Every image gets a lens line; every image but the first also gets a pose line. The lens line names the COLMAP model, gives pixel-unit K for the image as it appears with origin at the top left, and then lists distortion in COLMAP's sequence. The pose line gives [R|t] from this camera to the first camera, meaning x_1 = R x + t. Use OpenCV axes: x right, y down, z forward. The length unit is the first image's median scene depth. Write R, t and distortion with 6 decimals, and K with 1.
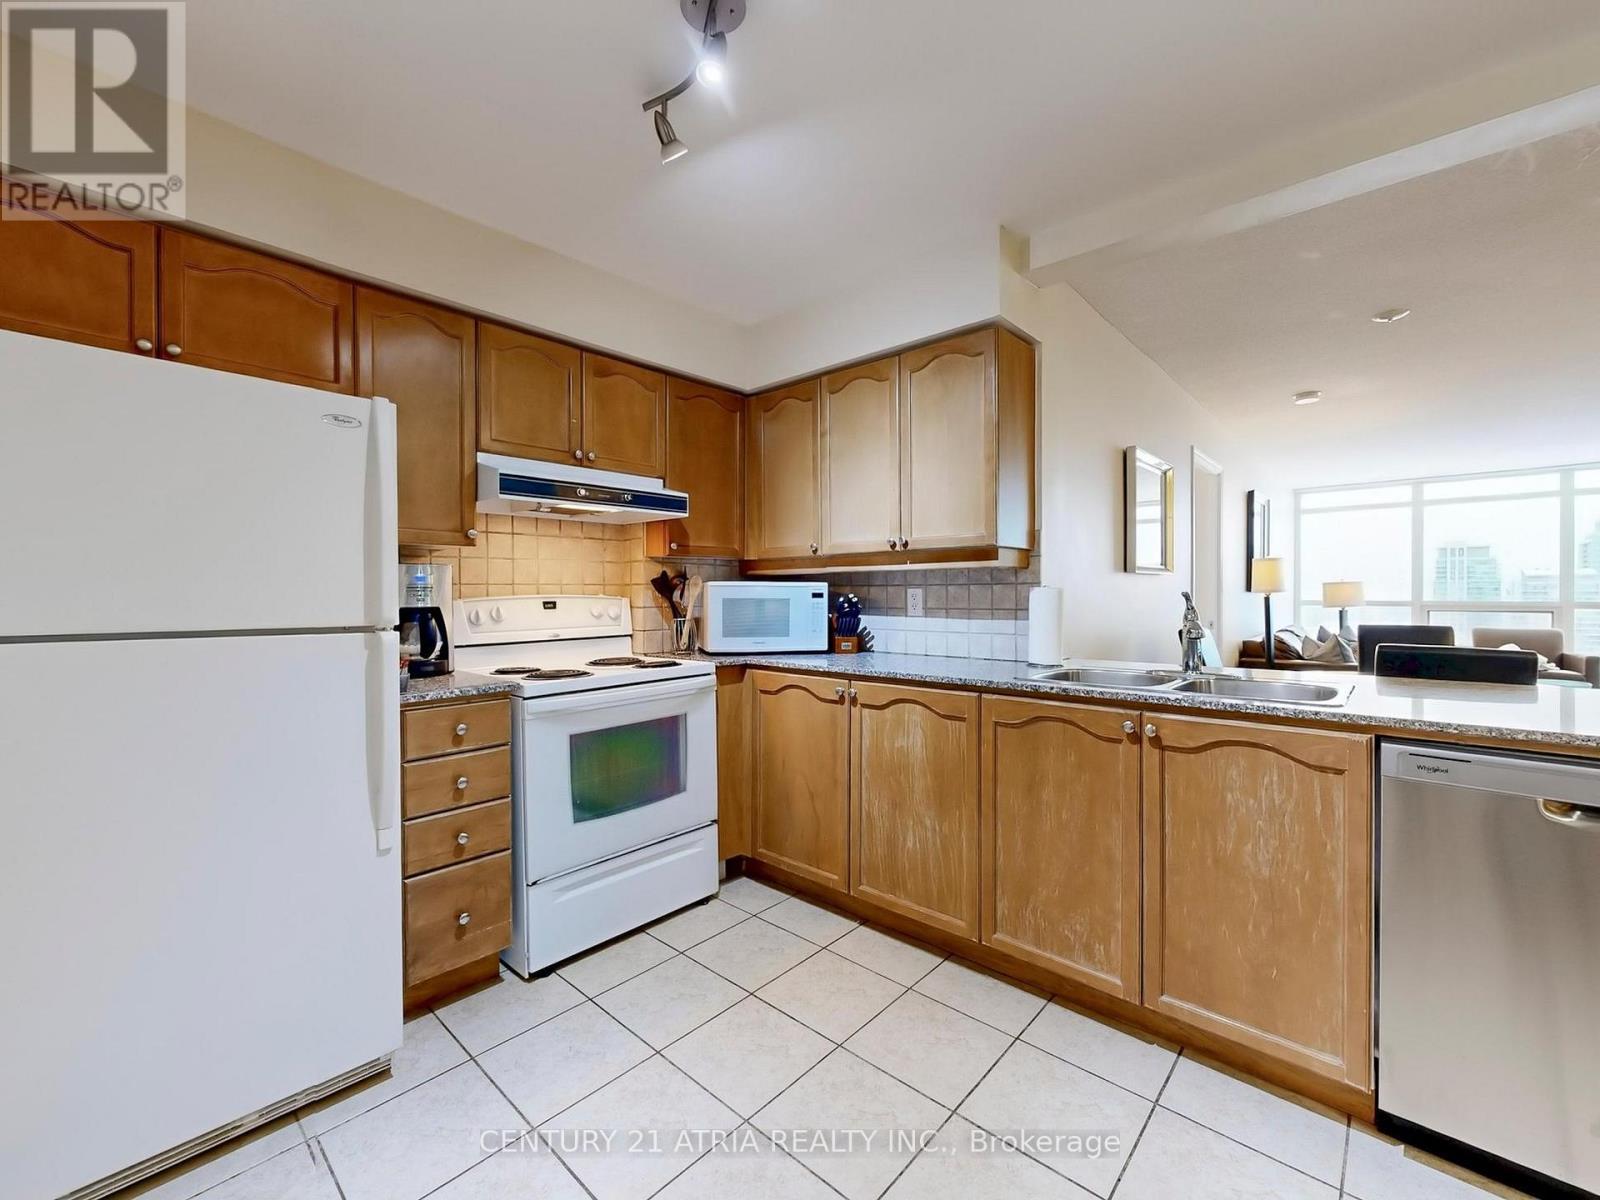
lens RADIAL K [[658.7, 0, 802.3], [0, 658.7, 599.4], [0, 0, 1]] dist [-0.001020, 0.001784]
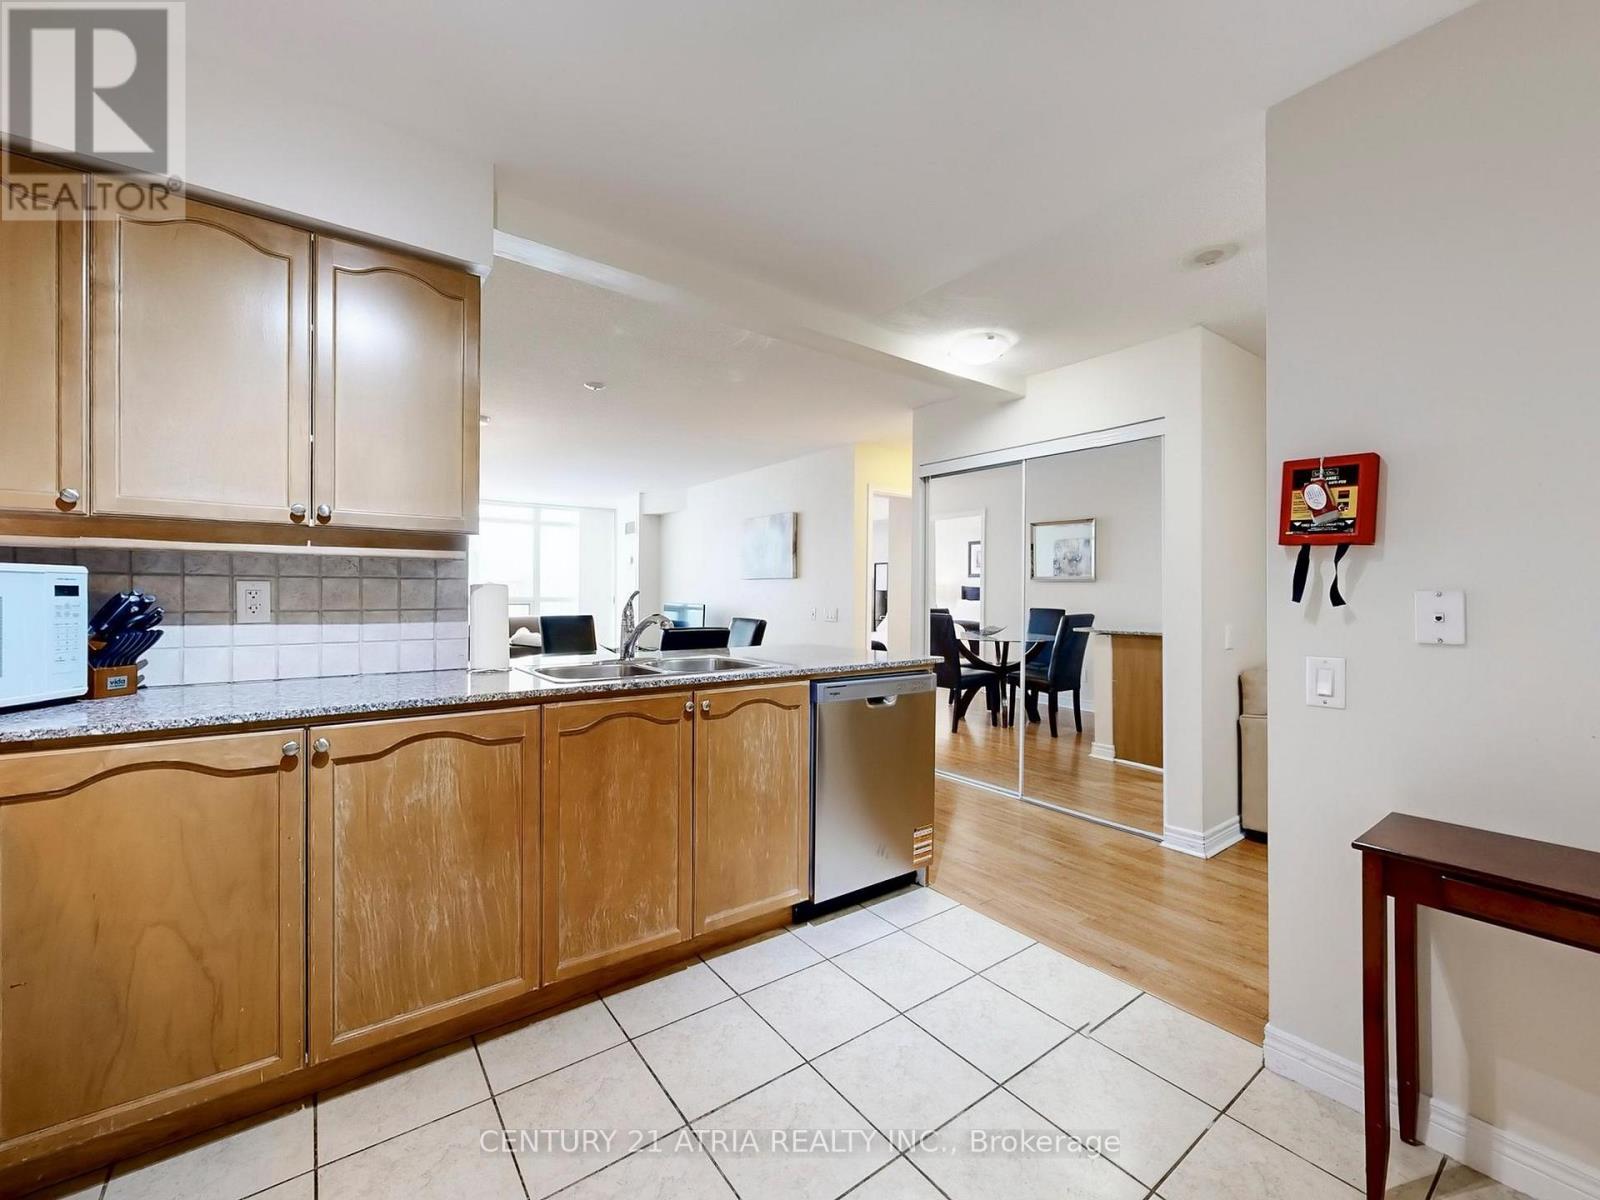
lens RADIAL K [[658.7, 0, 798.6], [0, 658.7, 599.3], [0, 0, 1]] dist [-0.001020, 0.001784]
pose [[0.207205, -0.004932, 0.978285, -0.447191], [0.000077, 0.999987, 0.005025, -0.002526], [-0.978298, -0.000966, 0.207203, 0.413932]]
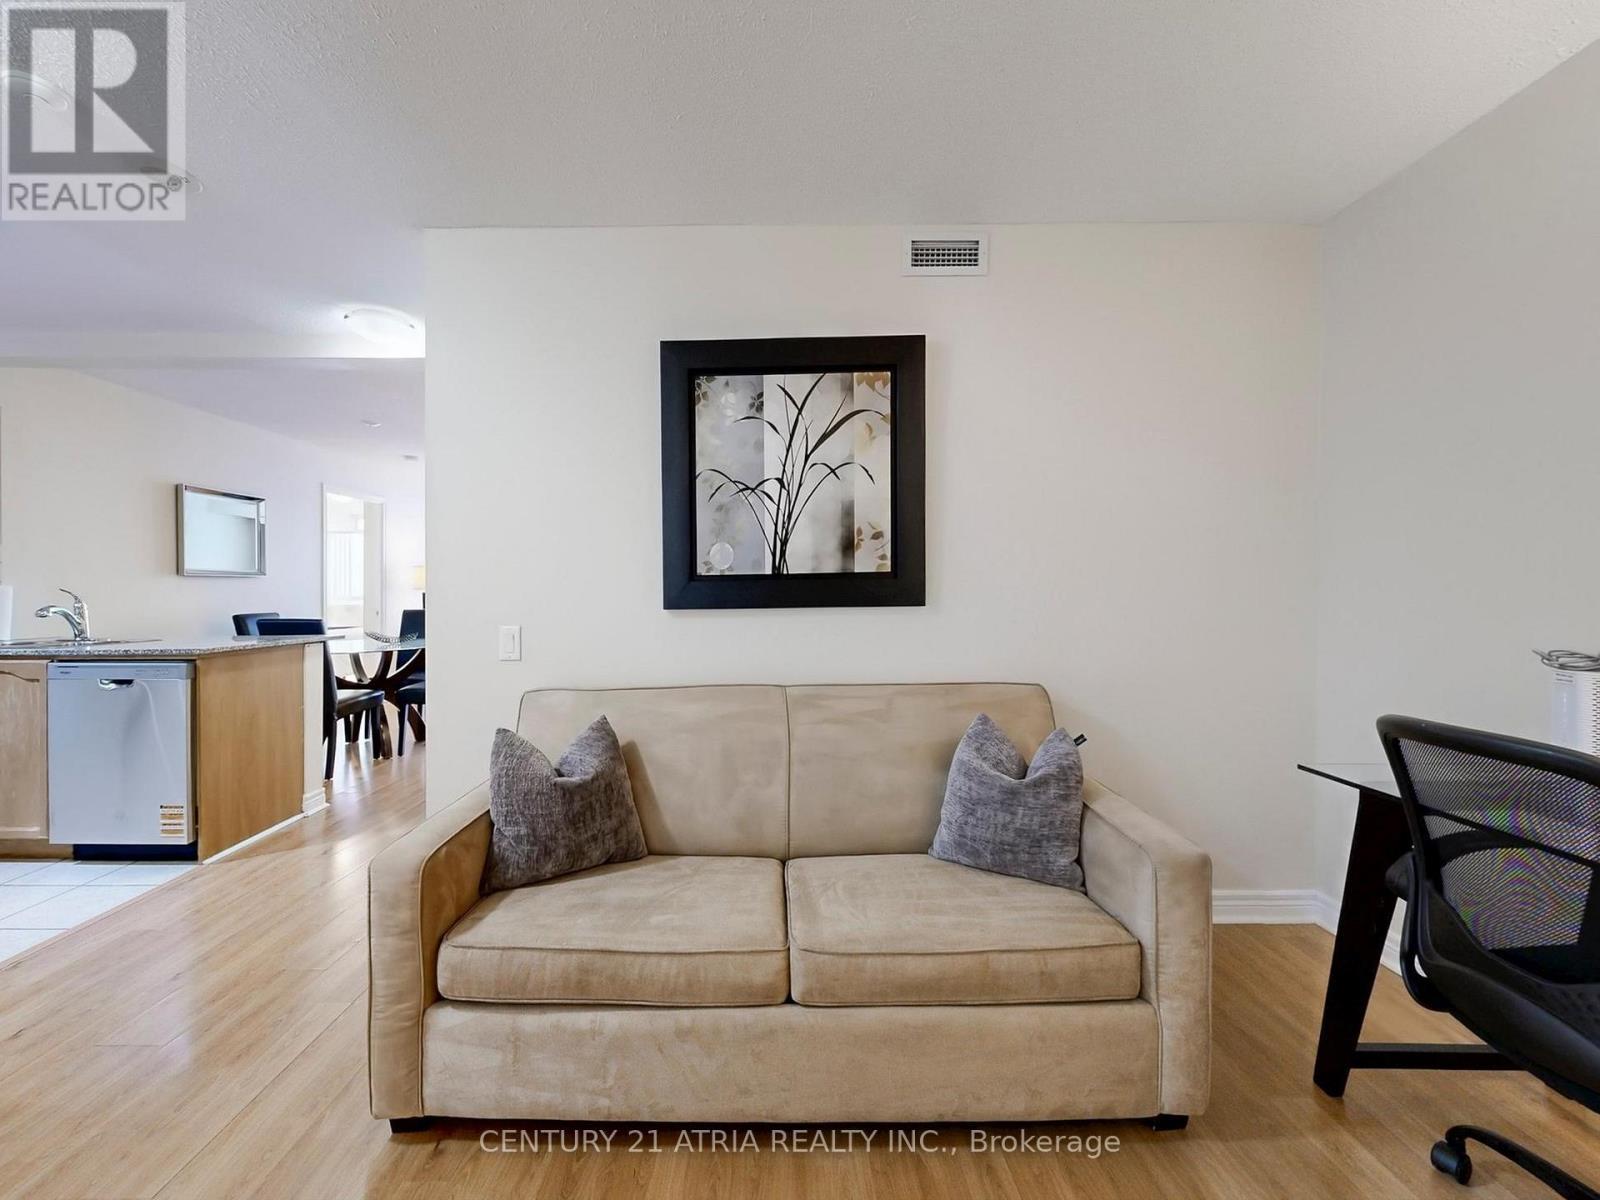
lens RADIAL K [[658.7, 0, 776.8], [0, 658.7, 588.8], [0, 0, 1]] dist [-0.001020, 0.001784]
pose [[0.751508, -0.006338, 0.659693, 0.724124], [0.009904, 0.999950, -0.001675, 0.009209], [-0.659649, 0.007792, 0.751533, -1.187276]]
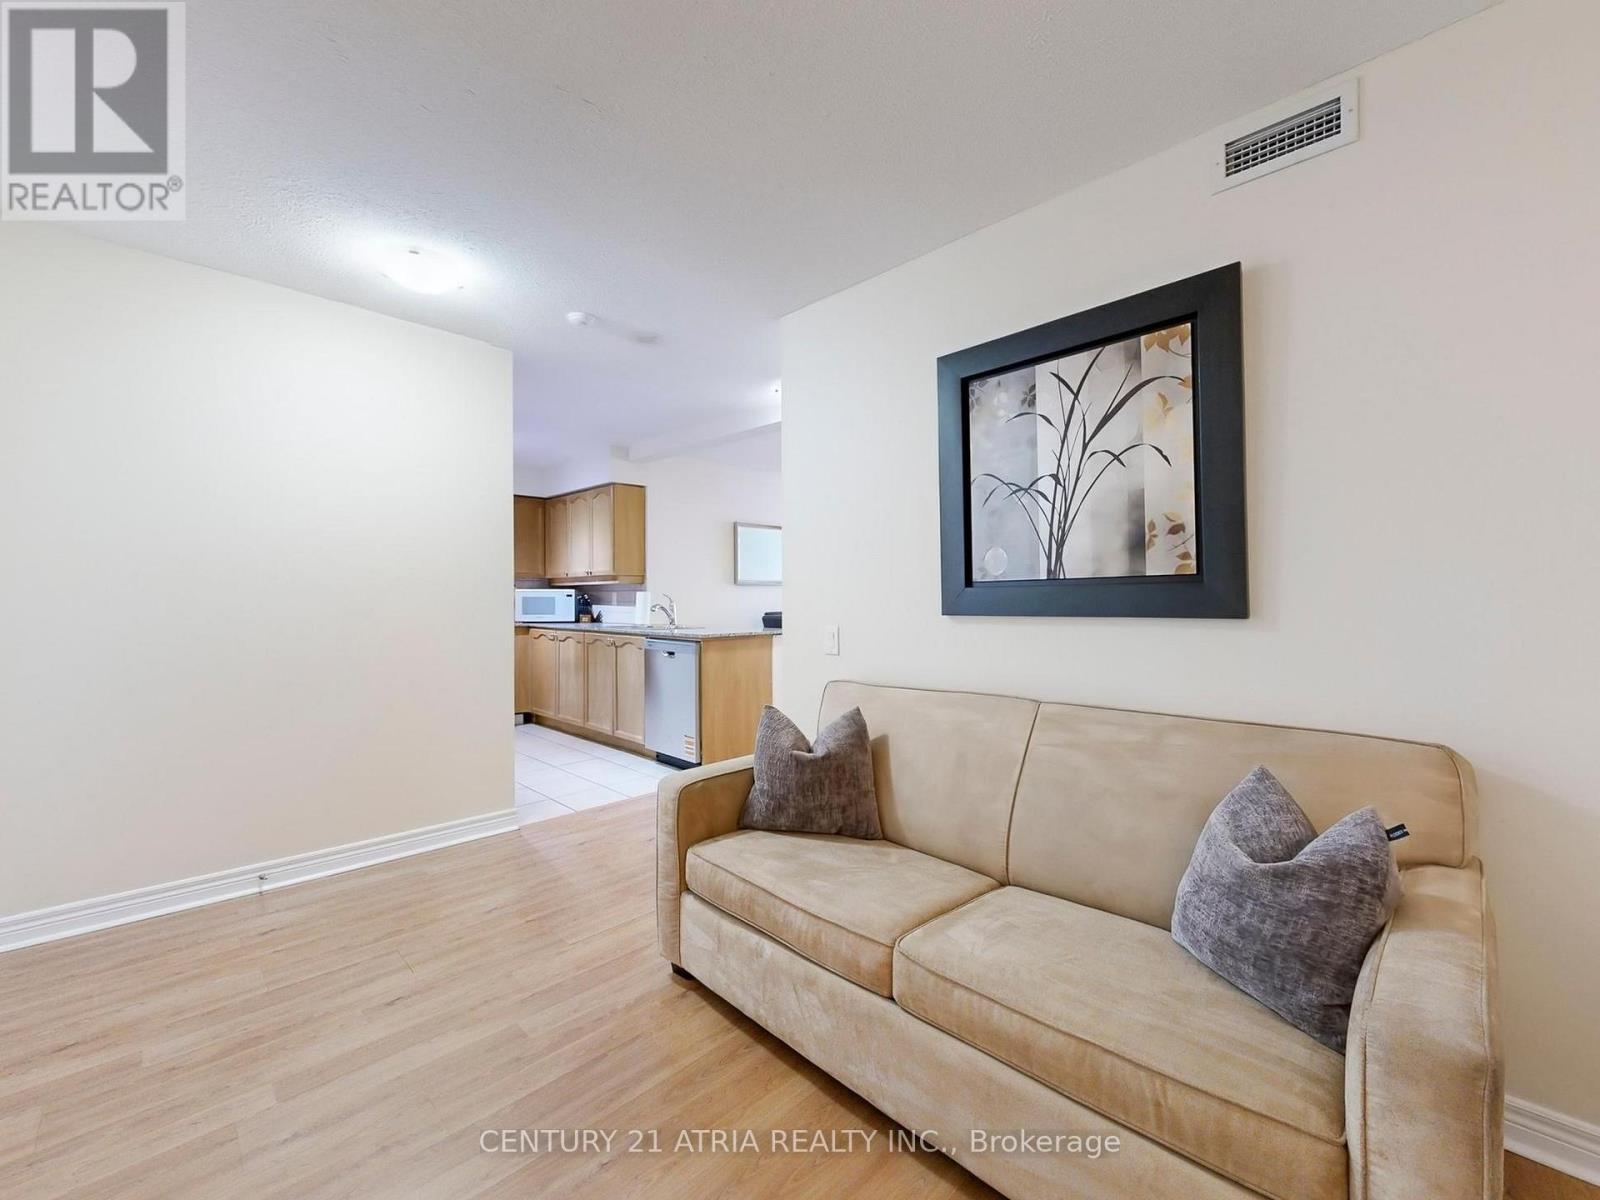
lens RADIAL K [[658.7, 0, 773.0], [0, 658.7, 581.6], [0, 0, 1]] dist [-0.001020, 0.001784]
pose [[0.996838, -0.010336, -0.078782, 1.067889], [0.008427, 0.999664, -0.024525, 0.007826], [0.079009, 0.023783, 0.996590, -1.374706]]
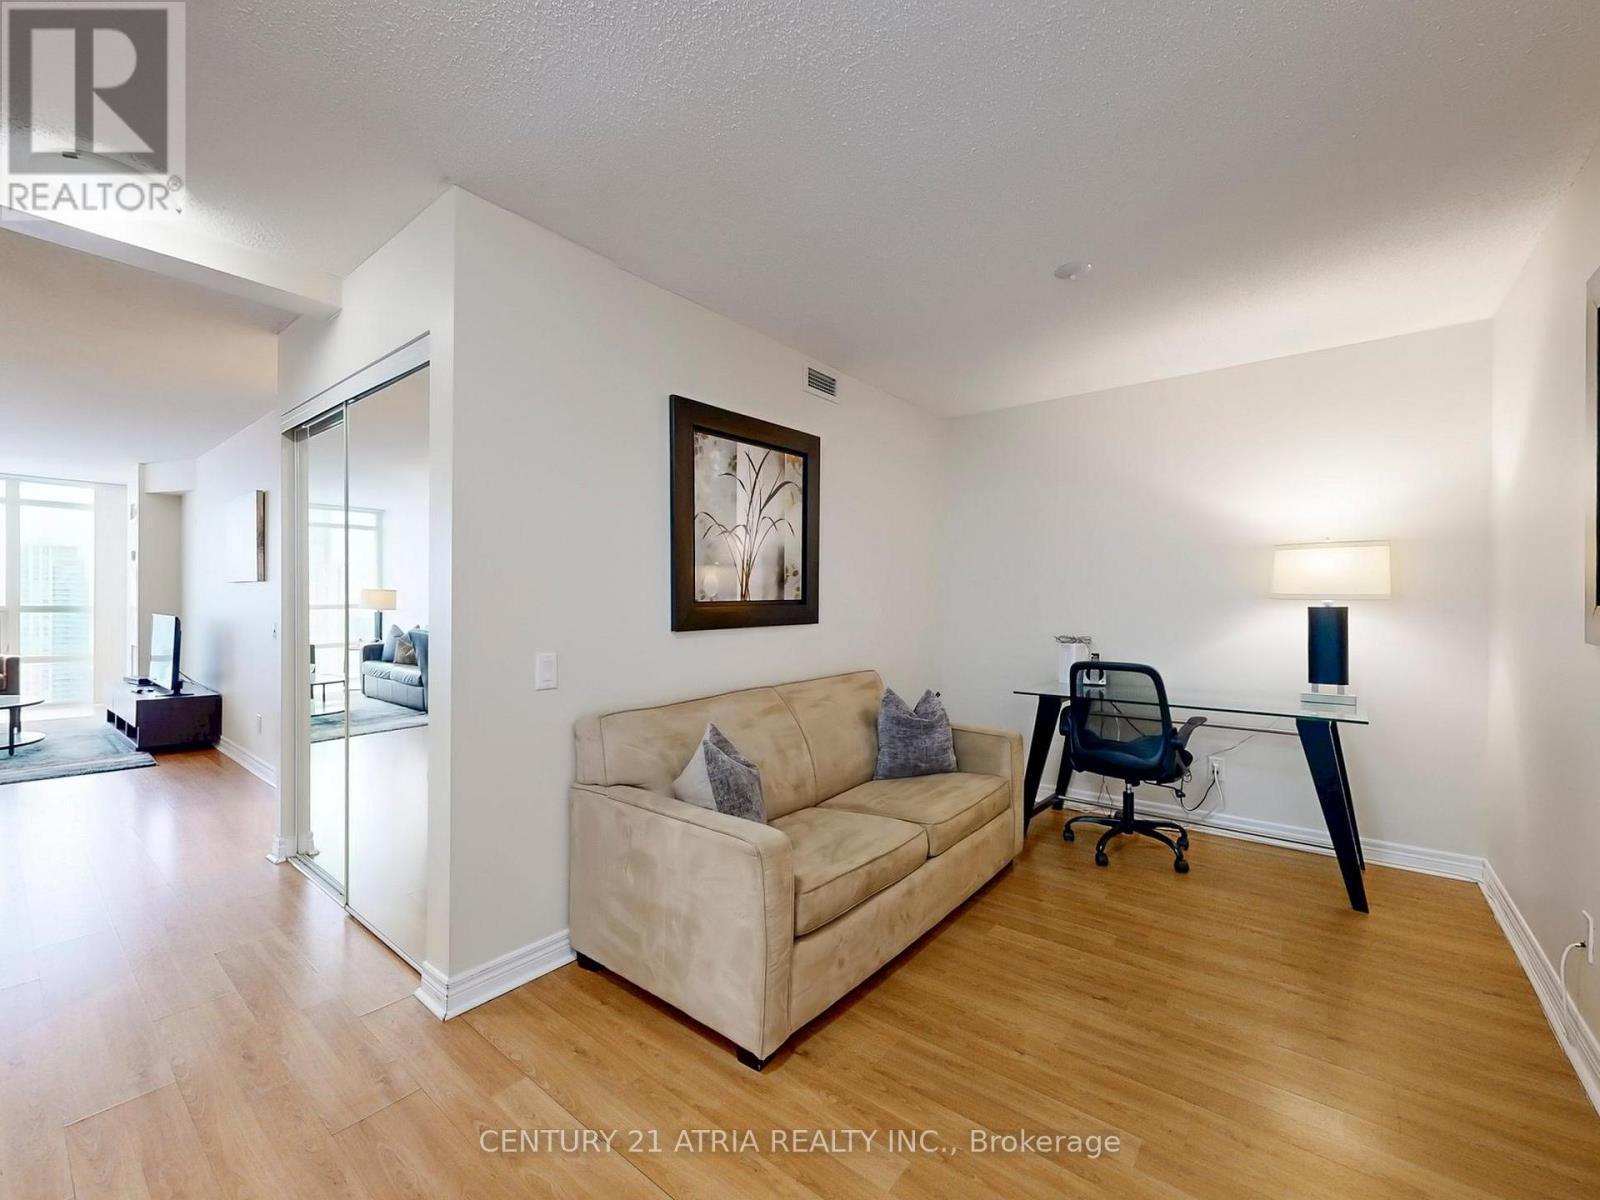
lens RADIAL K [[658.7, 0, 821.9], [0, 658.7, 599.4], [0, 0, 1]] dist [-0.001020, 0.001784]
pose [[-0.064503, -0.000403, 0.997917, 0.115244], [0.003348, 0.999994, 0.000620, -0.017630], [-0.997912, 0.003381, -0.064502, -0.508690]]
